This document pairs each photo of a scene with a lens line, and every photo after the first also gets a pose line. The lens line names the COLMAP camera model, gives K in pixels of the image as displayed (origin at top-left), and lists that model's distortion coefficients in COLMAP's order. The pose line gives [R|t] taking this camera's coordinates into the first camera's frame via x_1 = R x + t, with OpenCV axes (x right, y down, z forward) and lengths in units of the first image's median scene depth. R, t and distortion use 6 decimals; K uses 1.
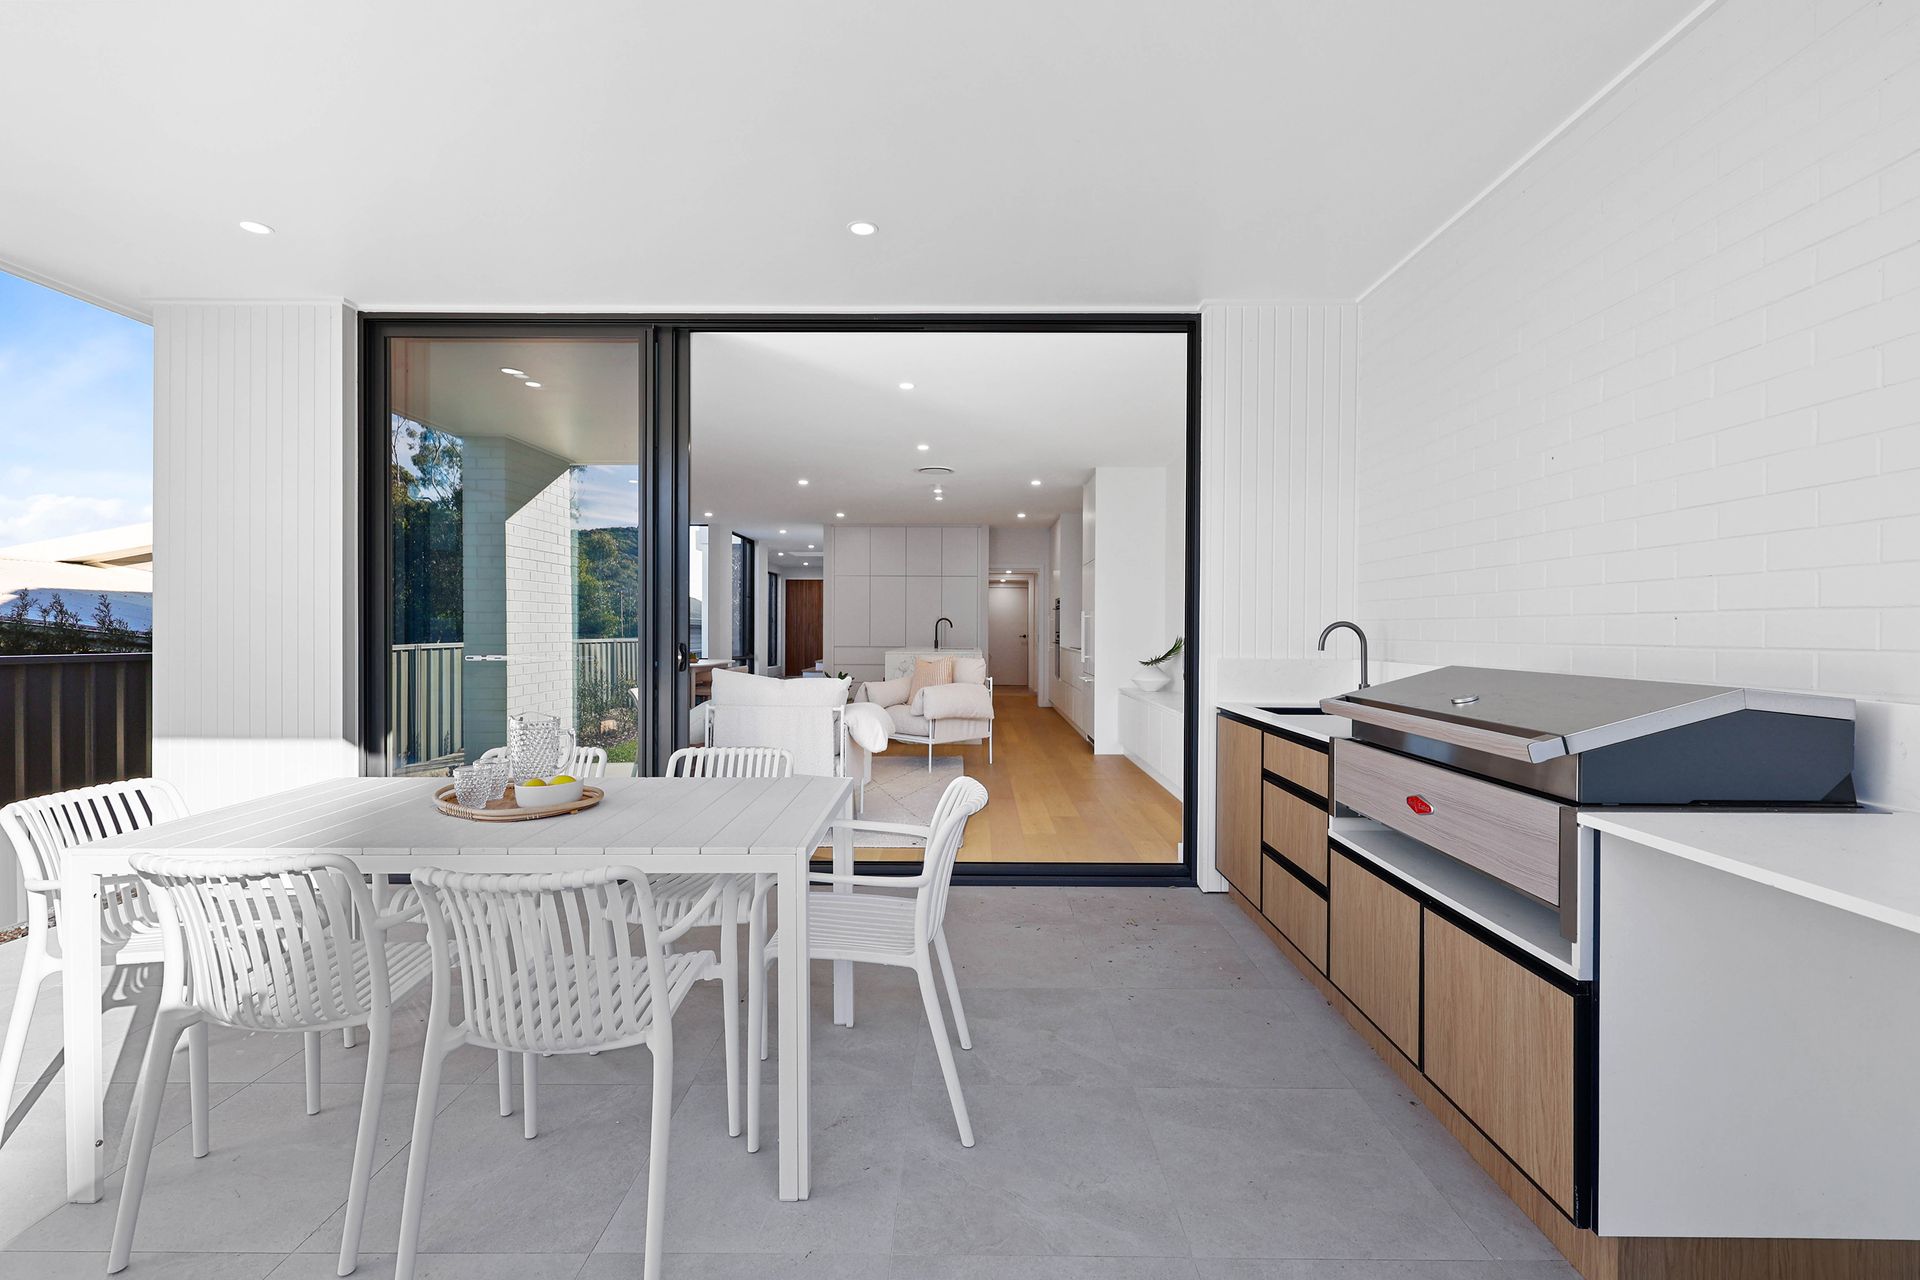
lens RADIAL K [[833.3, 0, 961.6], [0, 833.3, 637.6], [0, 0, 1]] dist [0.000933, 0.000069]
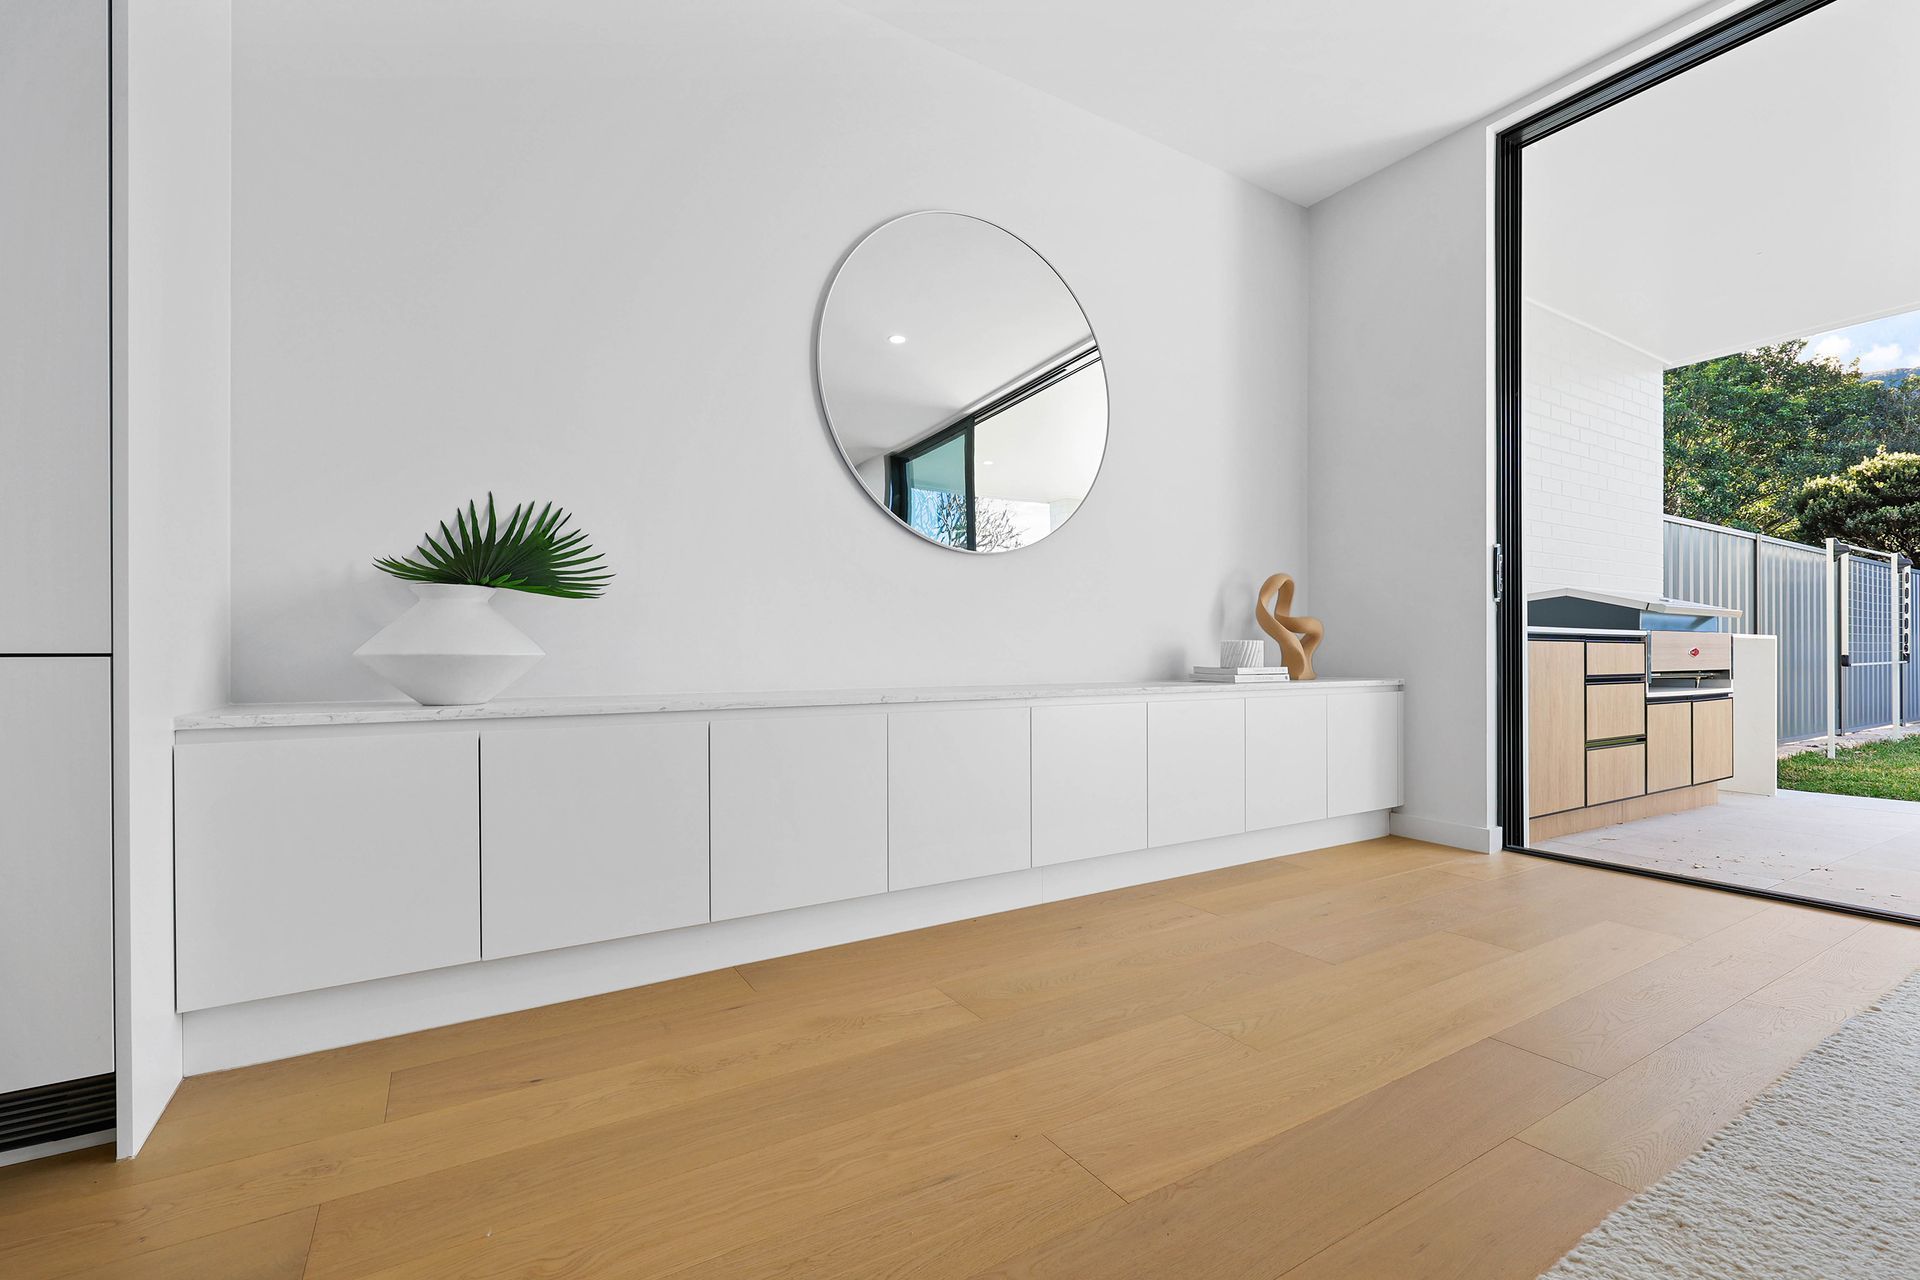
lens RADIAL K [[833.3, 0, 949.6], [0, 833.3, 652.8], [0, 0, 1]] dist [0.000933, 0.000069]
pose [[-0.522764, -0.000772, 0.852477, -0.178750], [0.008337, 0.999947, 0.006019, 0.139903], [-0.852436, 0.010254, -0.522730, 2.858541]]
